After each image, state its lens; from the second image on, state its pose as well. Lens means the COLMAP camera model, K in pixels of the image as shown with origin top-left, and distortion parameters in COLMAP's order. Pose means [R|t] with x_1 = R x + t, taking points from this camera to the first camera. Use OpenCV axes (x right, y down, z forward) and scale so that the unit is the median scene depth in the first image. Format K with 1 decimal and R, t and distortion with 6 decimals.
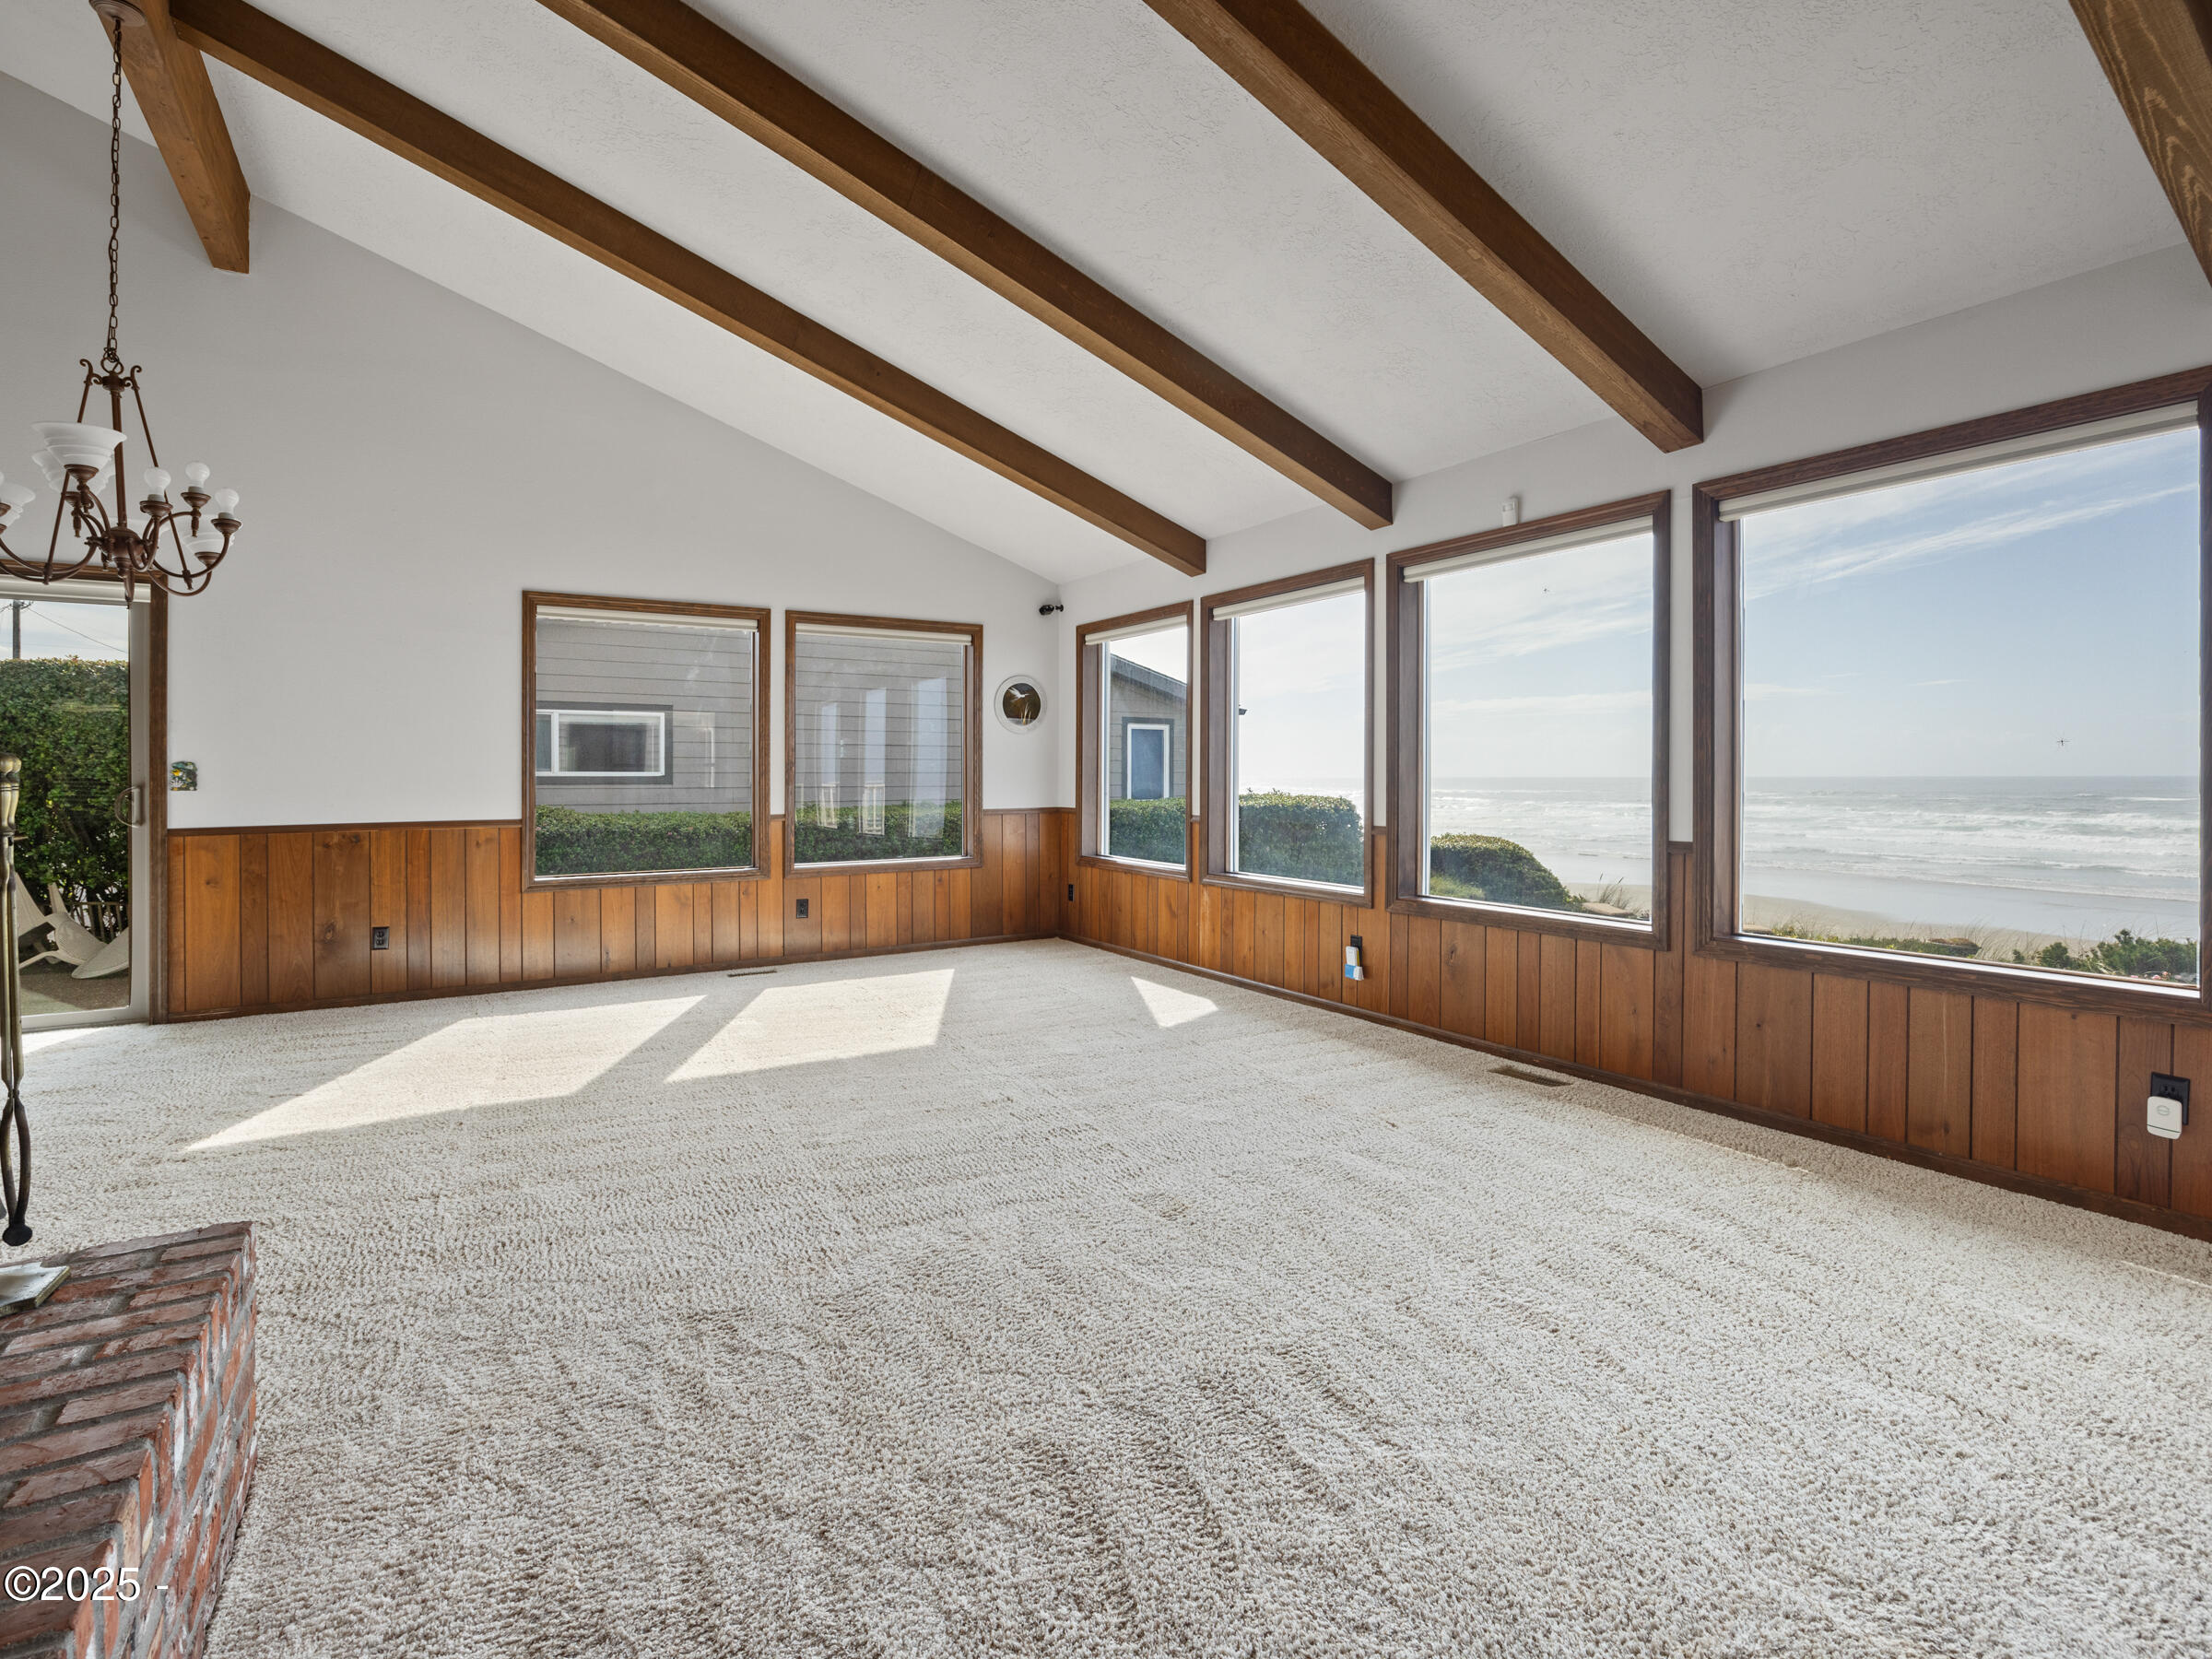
lens RADIAL K [[1053.0, 0, 1105.0], [0, 1053.0, 778.2], [0, 0, 1]] dist [-0.000820, 0.000255]
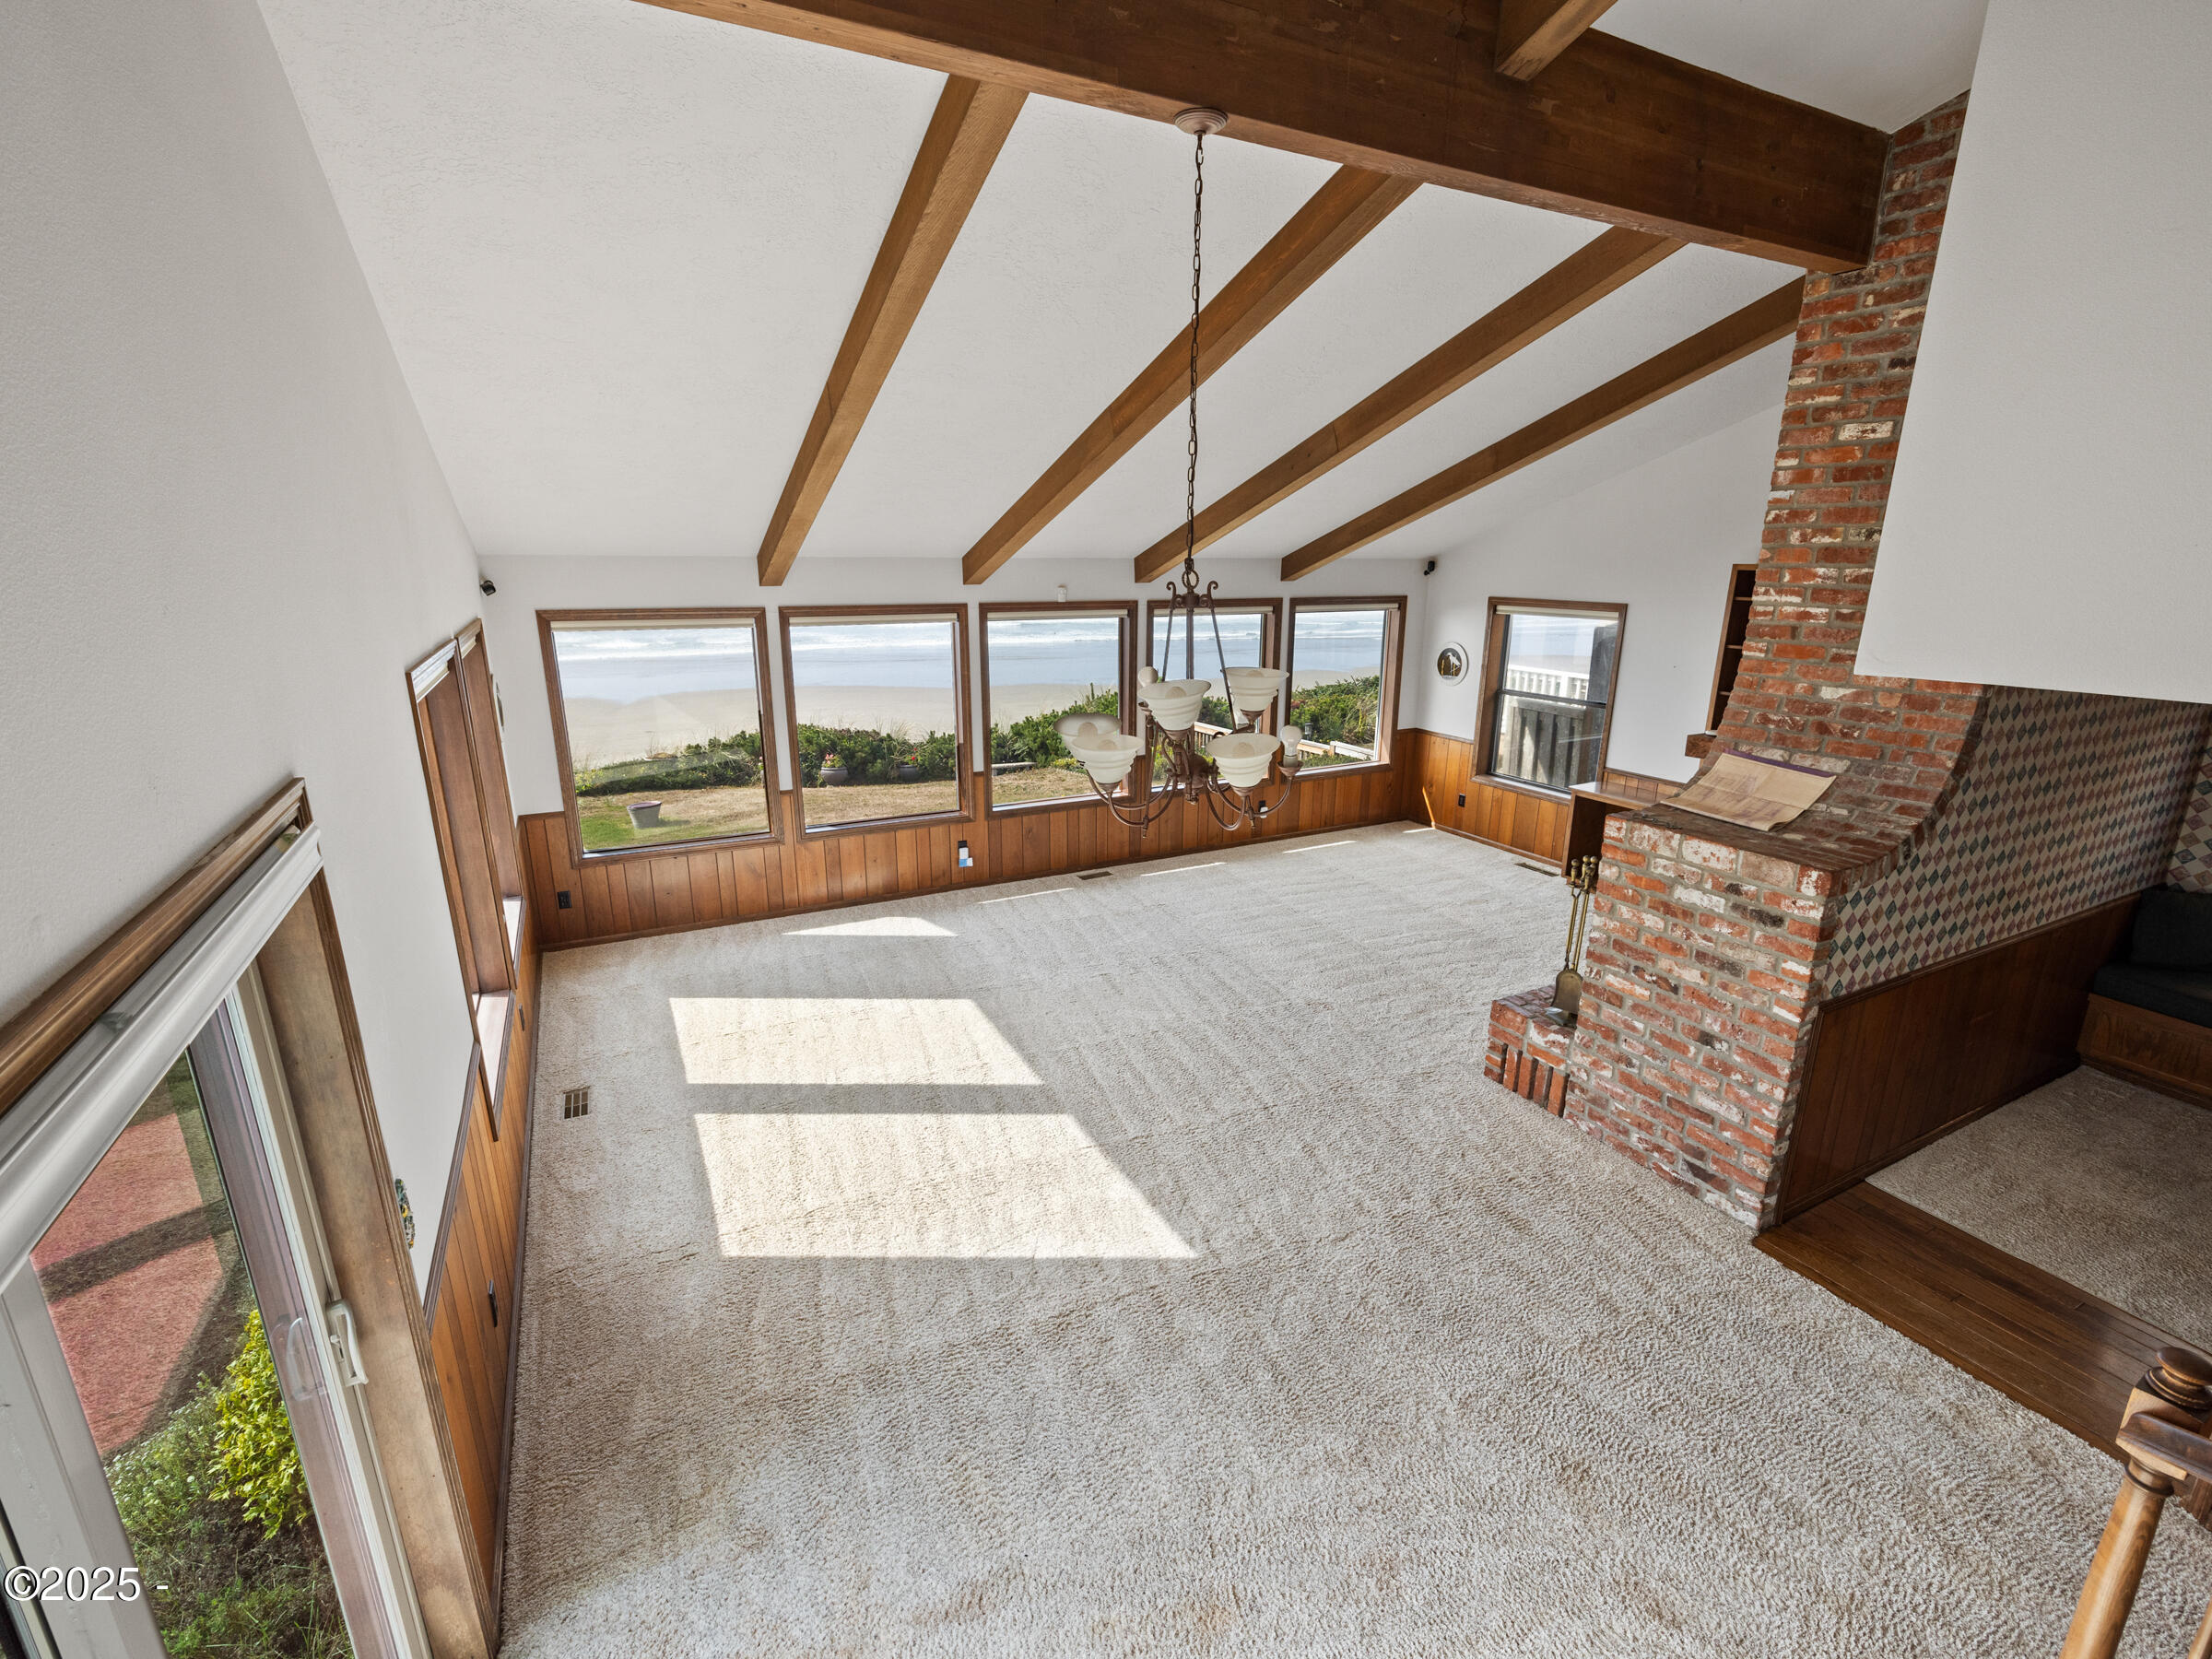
lens RADIAL K [[1007.6, 0, 1118.6], [0, 1007.6, 830.0], [0, 0, 1]] dist [-0.000227, 0.000070]
pose [[0.066244, -0.262551, 0.962642, -1.115690], [-0.000167, 0.964758, 0.263139, -0.247903], [-0.997803, -0.017592, 0.063866, 0.603942]]
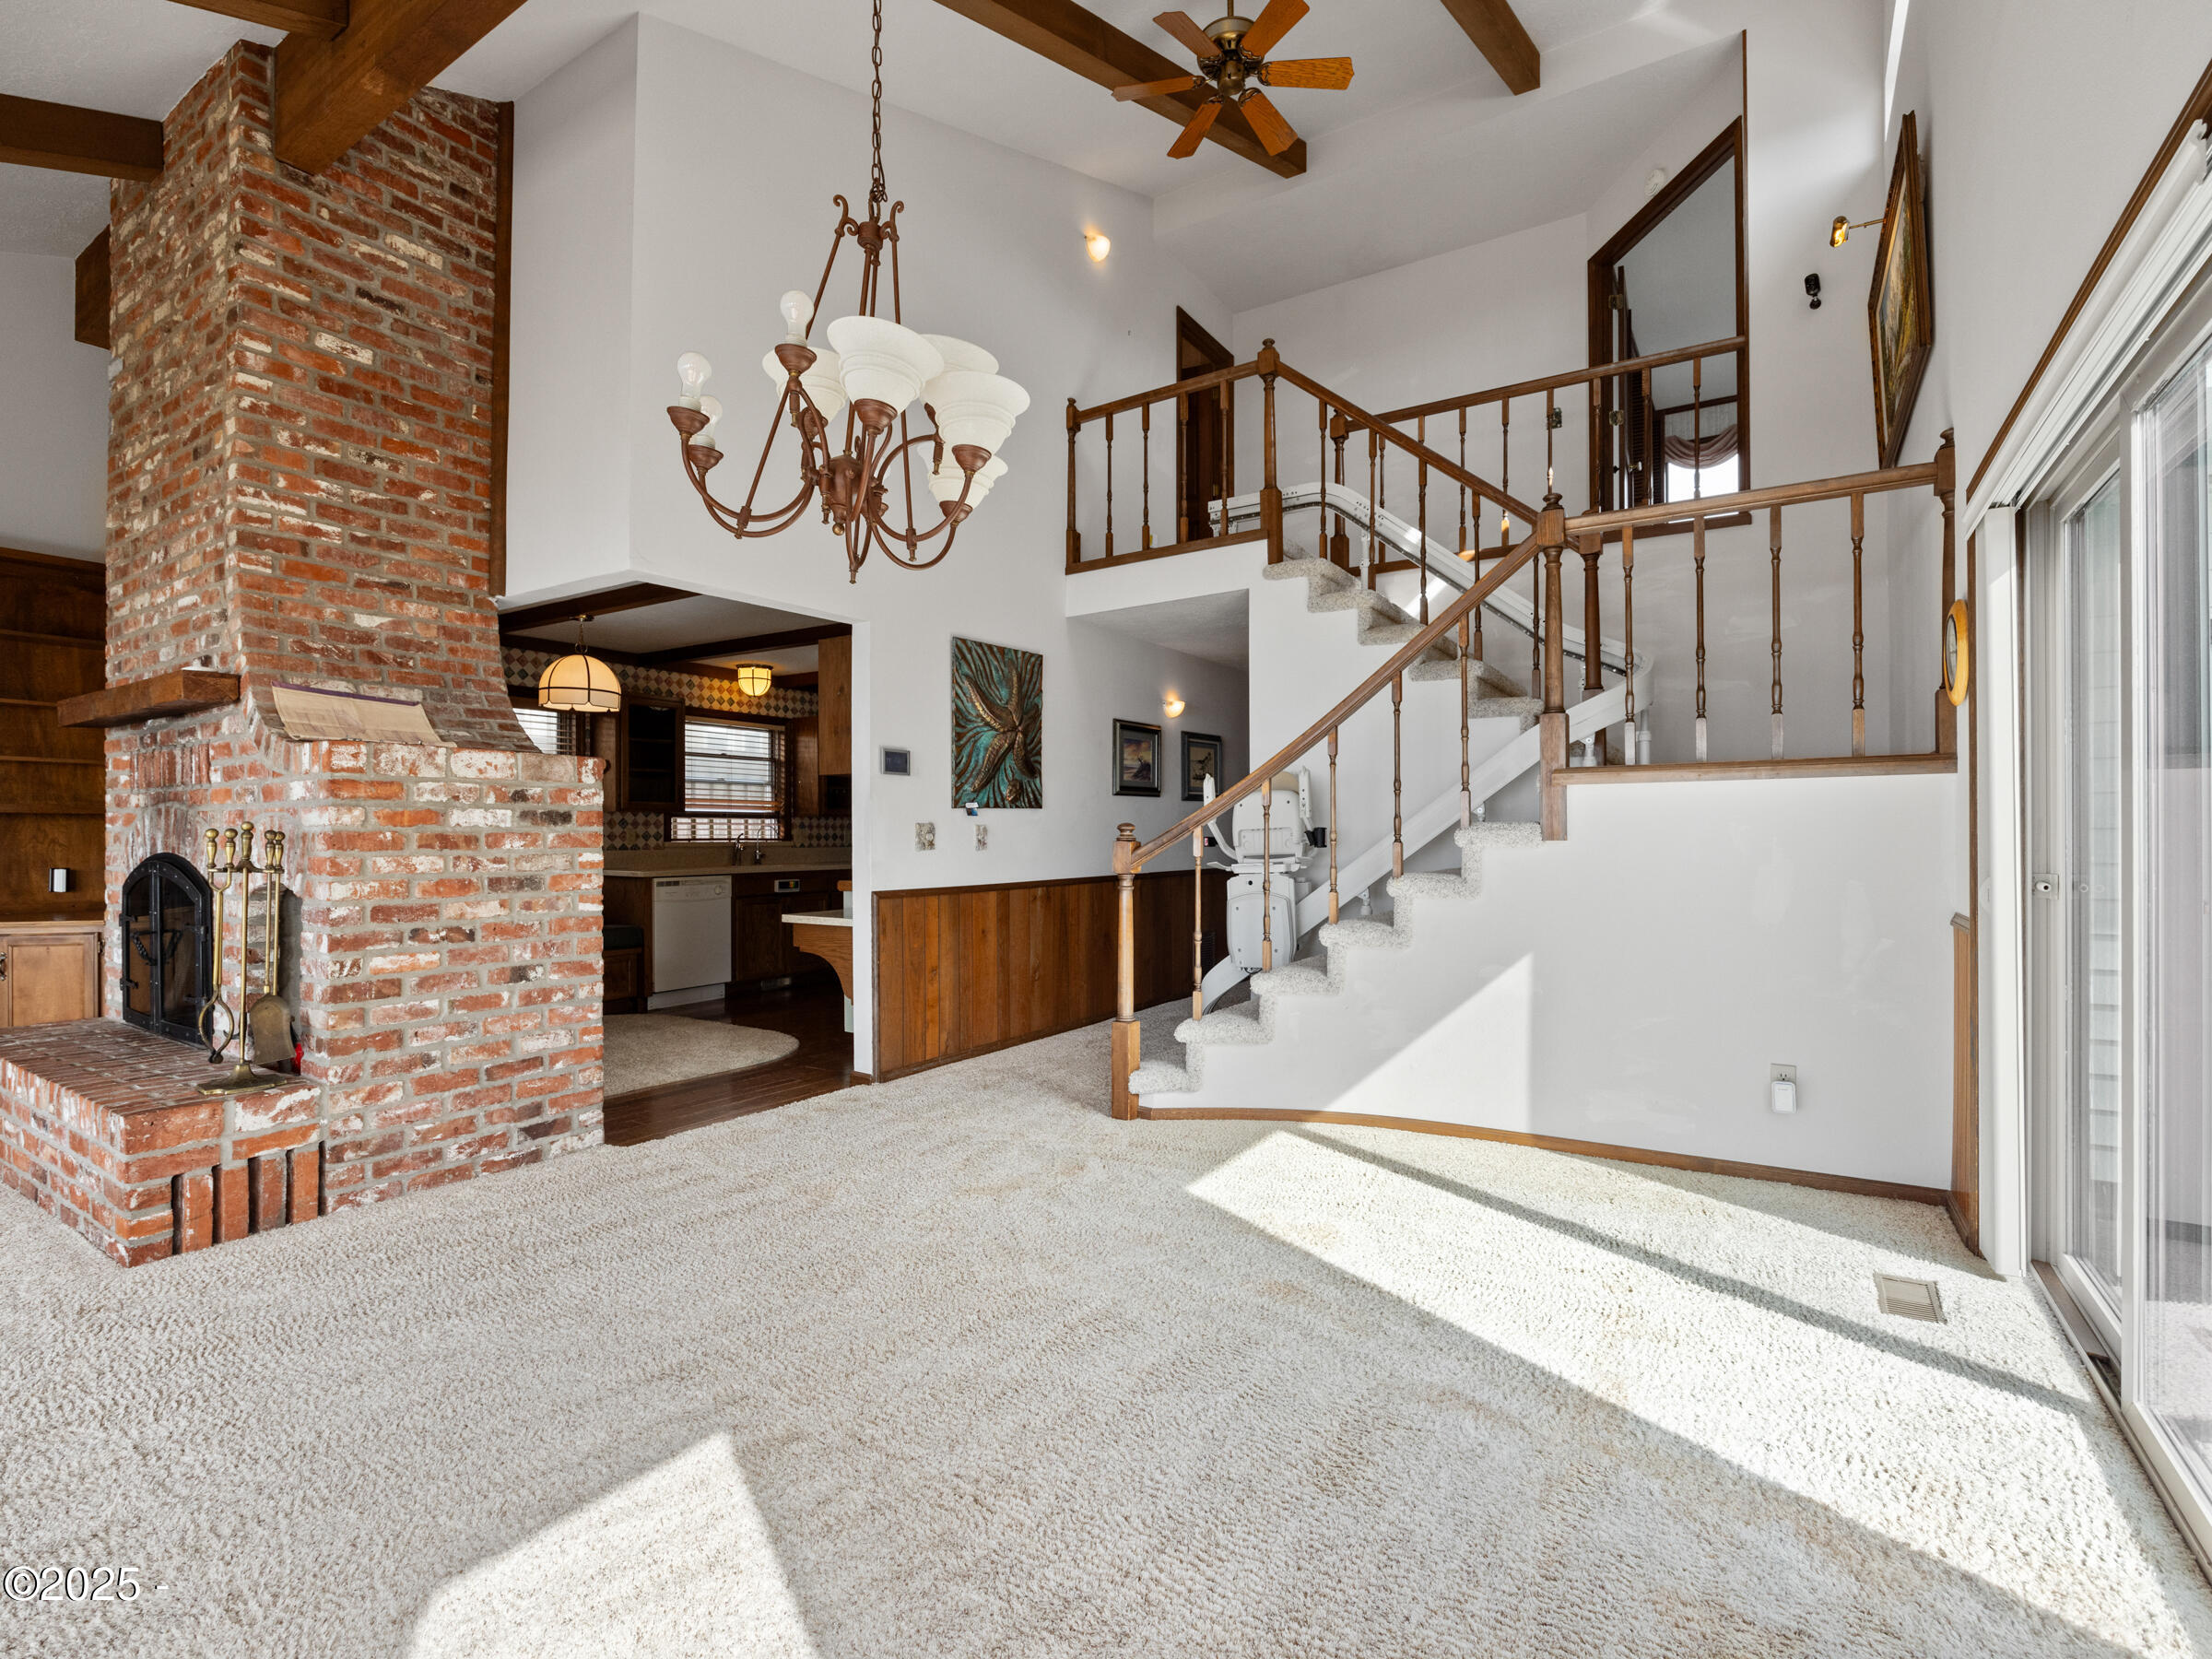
lens RADIAL K [[1050.9, 0, 1104.9], [0, 1050.9, 837.5], [0, 0, 1]] dist [-0.002520, -0.000521]
pose [[-0.902749, 0.007482, -0.430102, -0.486096], [0.006842, 0.999972, 0.003036, -0.001650], [0.430113, -0.000202, -0.902775, 0.989499]]
